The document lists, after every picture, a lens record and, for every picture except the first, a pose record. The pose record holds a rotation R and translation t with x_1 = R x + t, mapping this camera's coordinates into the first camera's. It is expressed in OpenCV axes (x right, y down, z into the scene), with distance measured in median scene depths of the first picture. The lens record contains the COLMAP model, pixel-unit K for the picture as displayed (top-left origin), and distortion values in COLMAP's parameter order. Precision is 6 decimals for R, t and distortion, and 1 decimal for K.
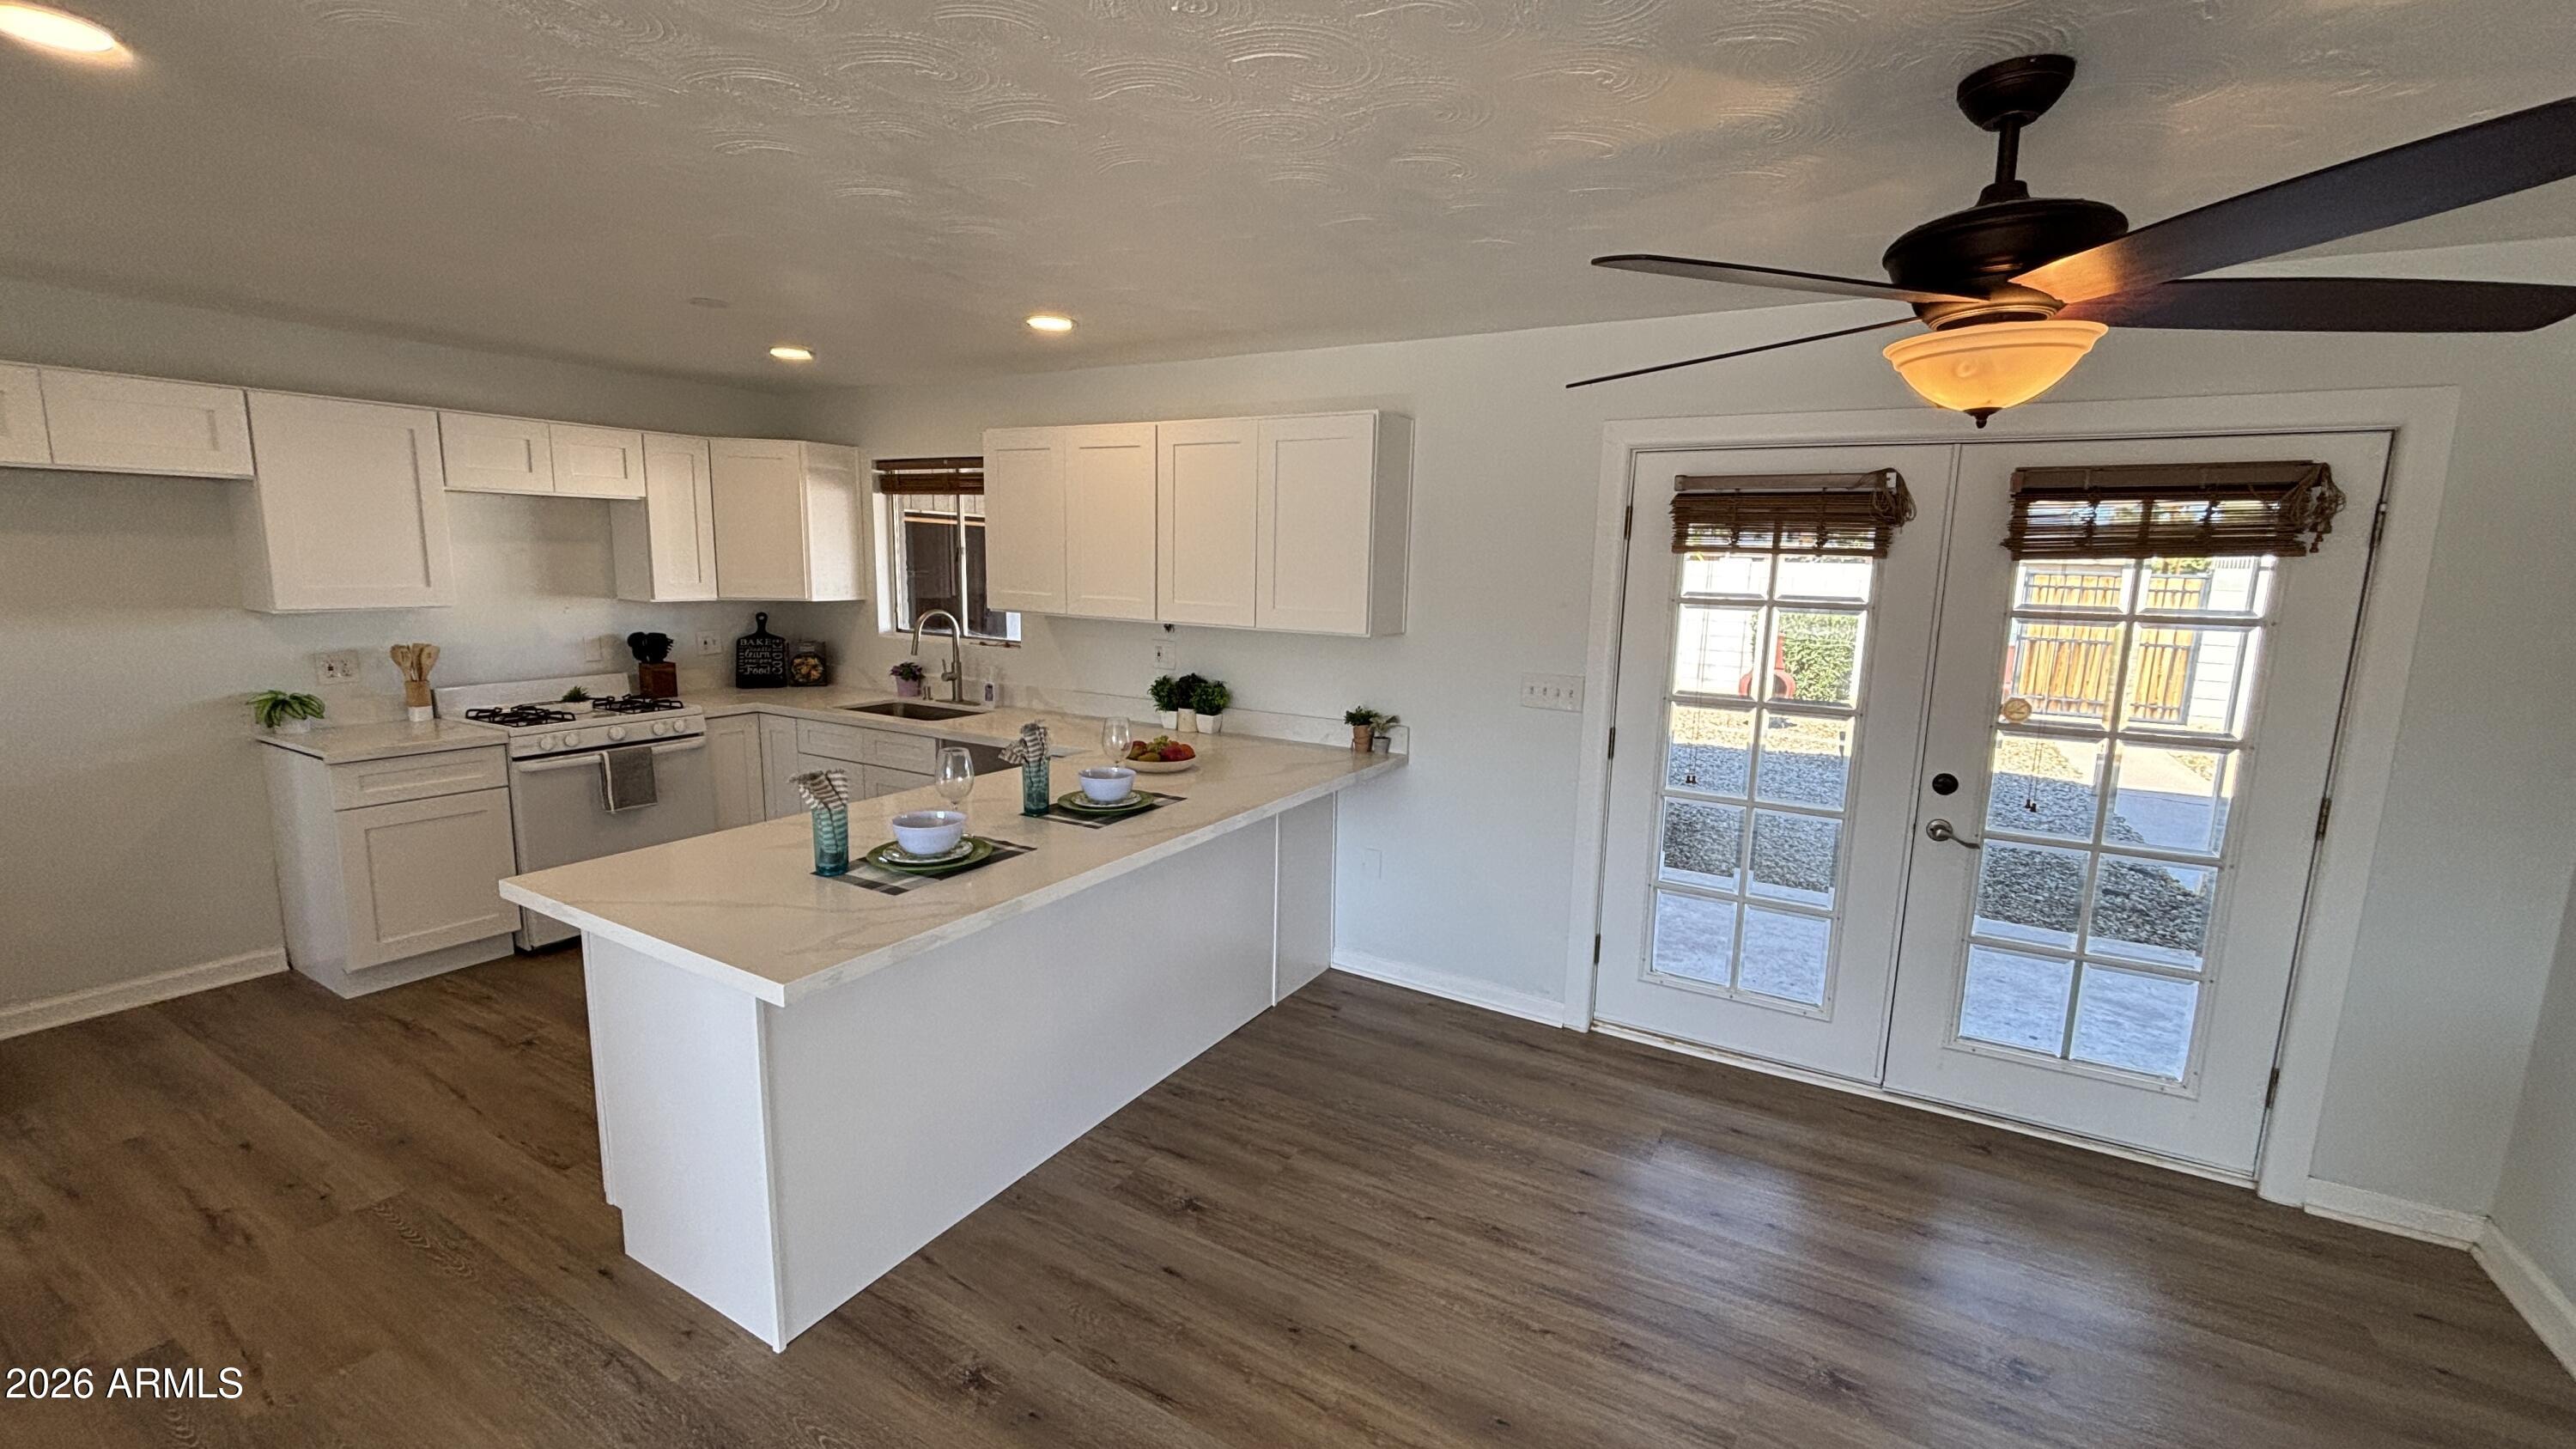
lens RADIAL K [[1034.6, 0, 1282.5], [0, 1034.6, 724.2], [0, 0, 1]] dist [0.000926, 0.000066]
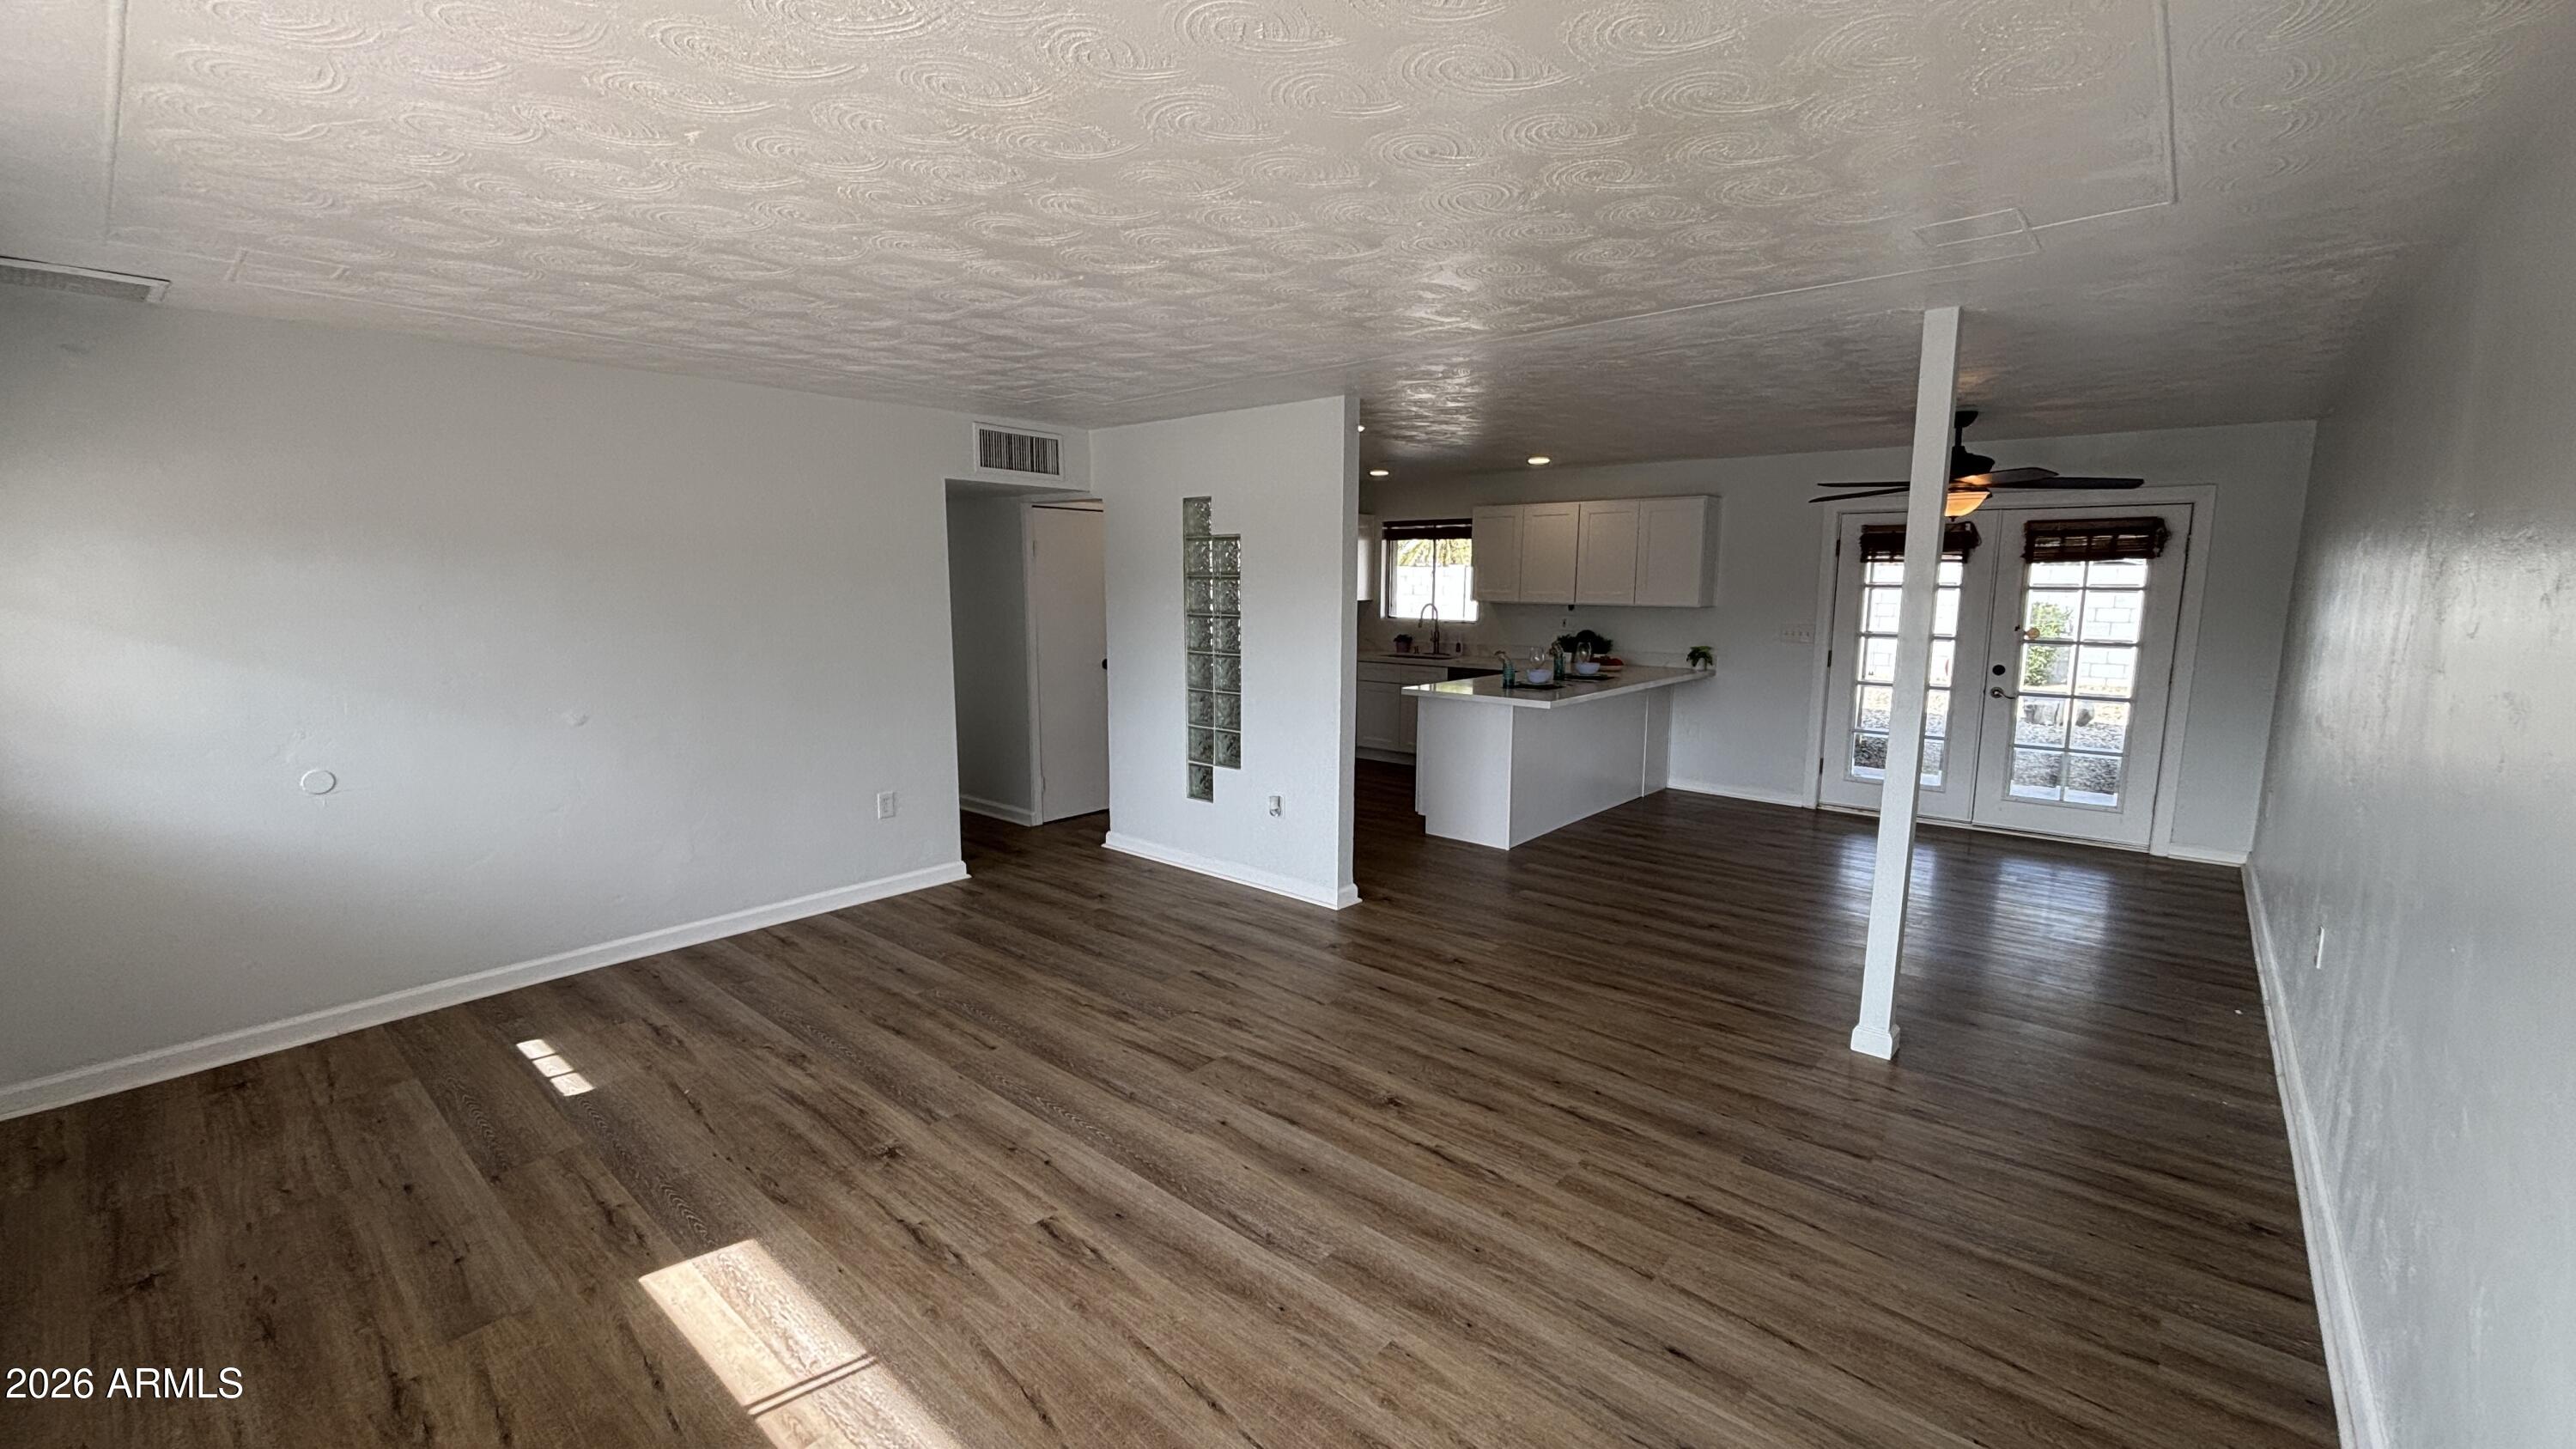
lens RADIAL K [[1034.6, 0, 1279.0], [0, 1034.6, 724.1], [0, 0, 1]] dist [0.000926, 0.000066]
pose [[0.982359, 0.007271, -0.186865, -0.320663], [-0.010159, 0.999843, -0.014506, 0.170378], [0.186731, 0.016148, 0.982278, -1.066783]]
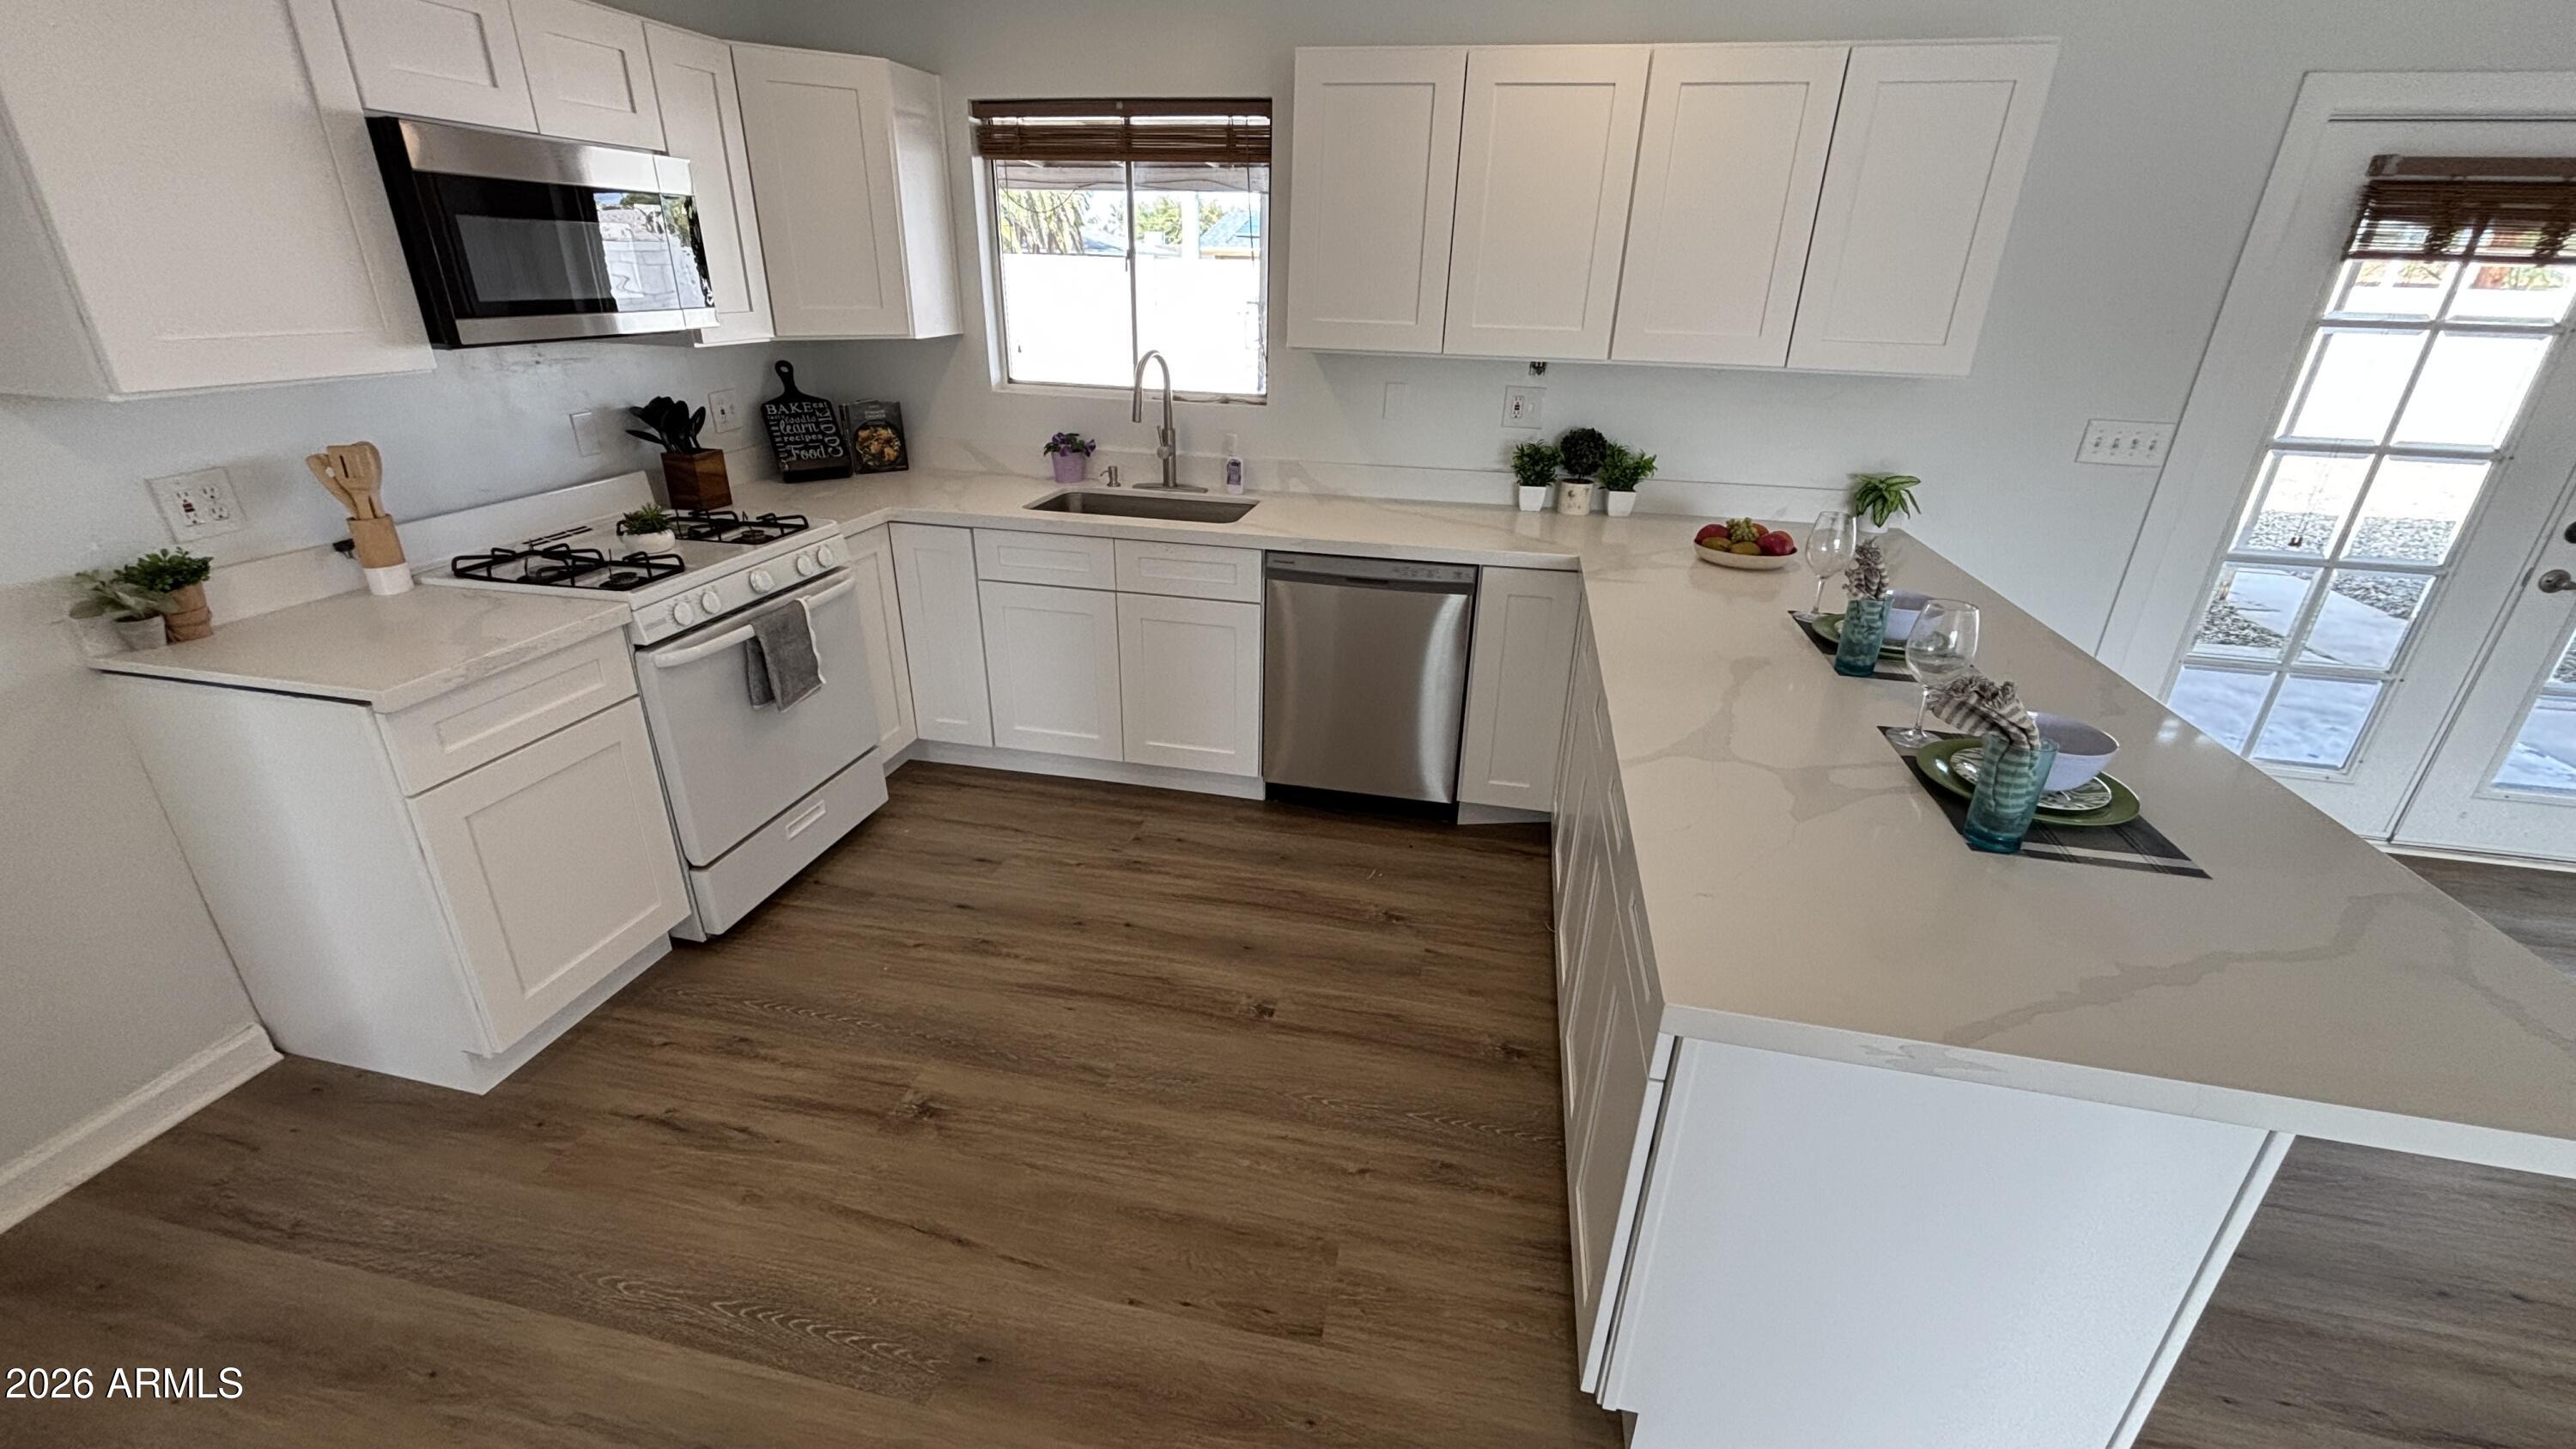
lens RADIAL K [[1034.6, 0, 1281.7], [0, 1034.6, 722.4], [0, 0, 1]] dist [0.000926, 0.000066]
pose [[0.950334, -0.125756, 0.284695, -0.602409], [0.048869, 0.963681, 0.262548, -0.062245], [-0.307372, -0.235596, 0.921964, 0.371451]]
